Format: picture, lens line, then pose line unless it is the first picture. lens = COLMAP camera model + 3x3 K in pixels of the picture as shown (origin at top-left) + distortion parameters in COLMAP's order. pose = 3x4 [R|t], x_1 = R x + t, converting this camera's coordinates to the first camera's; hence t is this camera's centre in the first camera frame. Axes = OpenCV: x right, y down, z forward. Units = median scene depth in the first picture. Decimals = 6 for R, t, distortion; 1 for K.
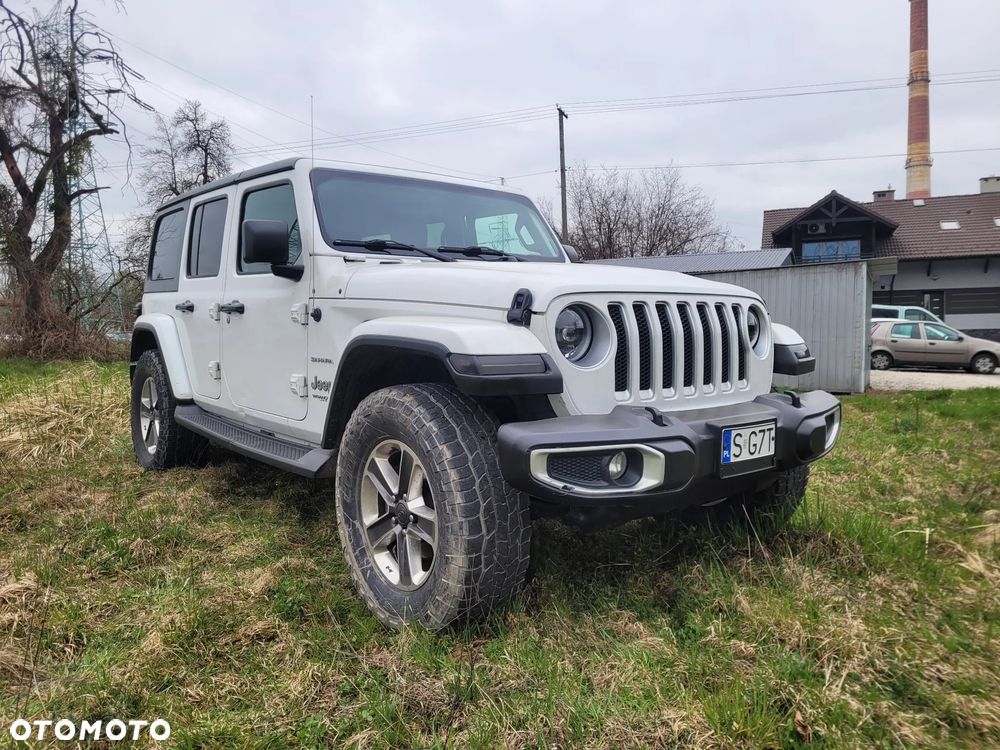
lens RADIAL K [[743.4, 0, 497.8], [0, 743.4, 361.1], [0, 0, 1]] dist [0.082355, -0.071992]
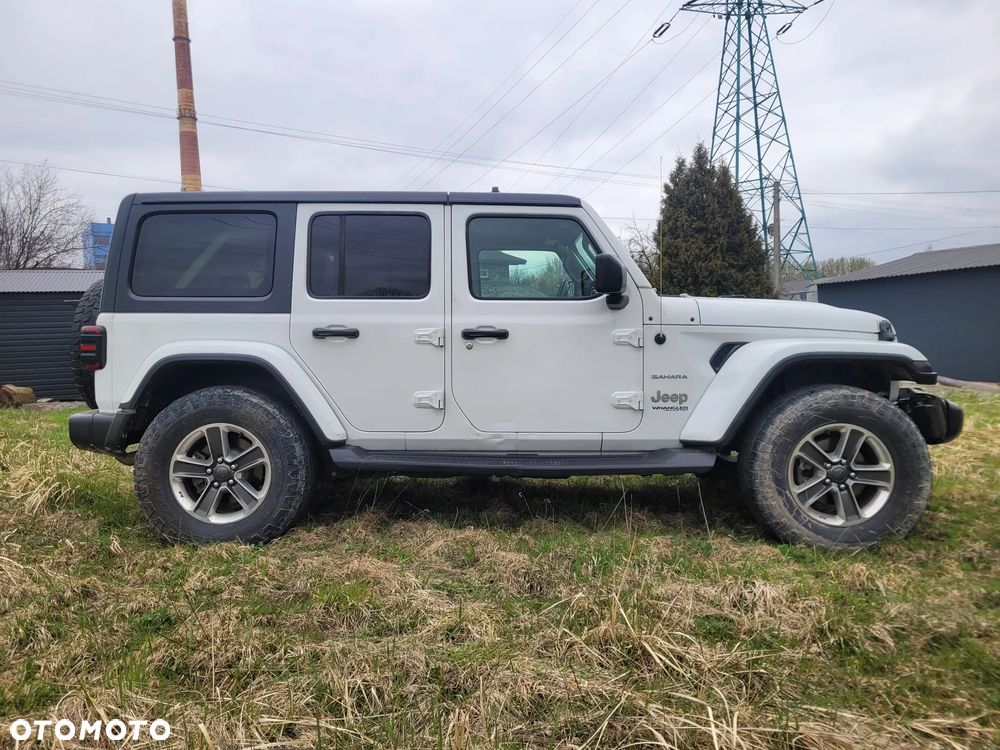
lens RADIAL K [[743.4, 0, 490.2], [0, 743.4, 351.0], [0, 0, 1]] dist [0.082355, -0.071992]
pose [[0.637018, -0.026307, 0.770400, -0.115015], [0.055819, 0.998368, -0.012063, -0.003738], [-0.768825, 0.050687, 0.637447, 0.039432]]
